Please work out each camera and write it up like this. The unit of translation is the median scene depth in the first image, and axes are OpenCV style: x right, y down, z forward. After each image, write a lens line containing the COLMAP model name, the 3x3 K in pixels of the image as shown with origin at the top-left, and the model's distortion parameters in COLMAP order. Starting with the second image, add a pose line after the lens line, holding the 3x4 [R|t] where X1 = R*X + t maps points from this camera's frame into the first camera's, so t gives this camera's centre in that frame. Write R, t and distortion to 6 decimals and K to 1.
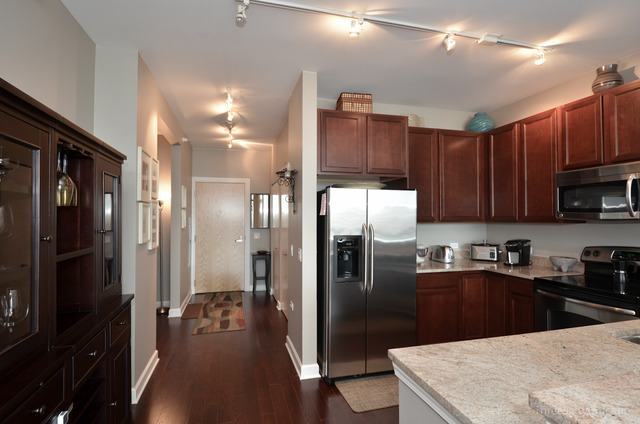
lens RADIAL K [[318.7, 0, 315.8], [0, 318.7, 212.2], [0, 0, 1]] dist [0.003619, -0.009020]
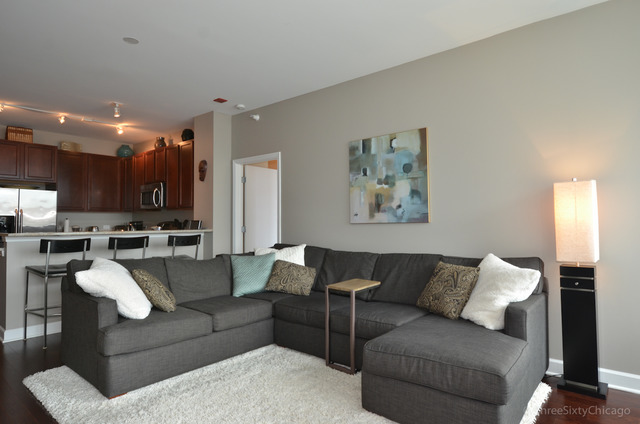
lens RADIAL K [[373.4, 0, 320.0], [0, 373.4, 212.0], [0, 0, 1]] dist [0.001126, 0.000194]
pose [[0.816969, 0.020471, 0.576318, 0.284412], [-0.011668, 0.999752, -0.018971, 0.063985], [-0.576563, 0.008774, 0.817005, -1.368450]]
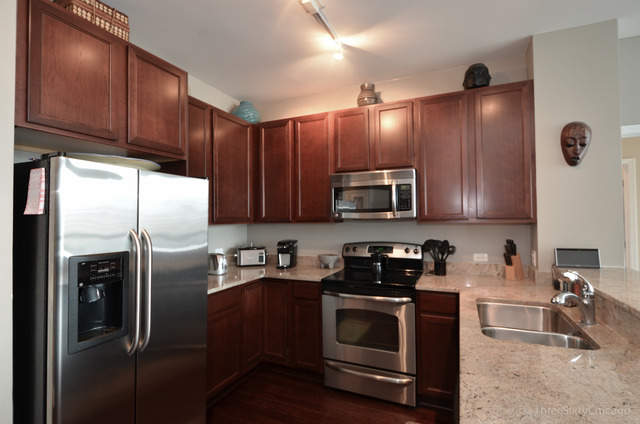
lens RADIAL K [[318.7, 0, 315.8], [0, 318.7, 212.2], [0, 0, 1]] dist [0.003619, -0.009020]
pose [[0.628952, 0.008466, 0.777398, -0.070694], [-0.005688, 0.999964, -0.006288, 0.005657], [-0.777423, -0.000467, 0.628978, 0.340518]]
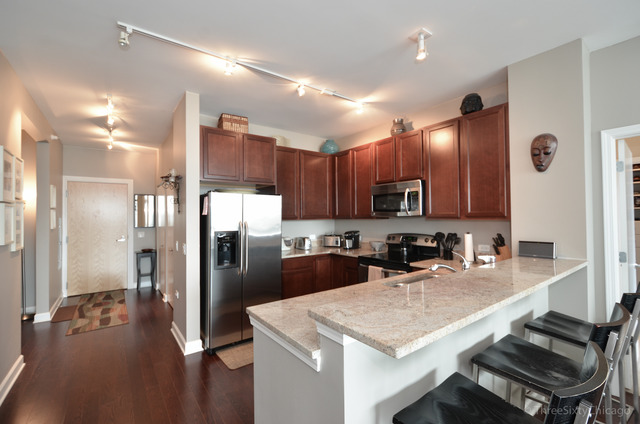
lens RADIAL K [[277.4, 0, 316.6], [0, 277.4, 212.7], [0, 0, 1]] dist [0.004600, -0.004949]
pose [[0.928701, -0.003151, 0.370817, 0.021654], [0.001775, 0.999990, 0.004052, -0.001952], [-0.370826, -0.003105, 0.928697, -0.110120]]
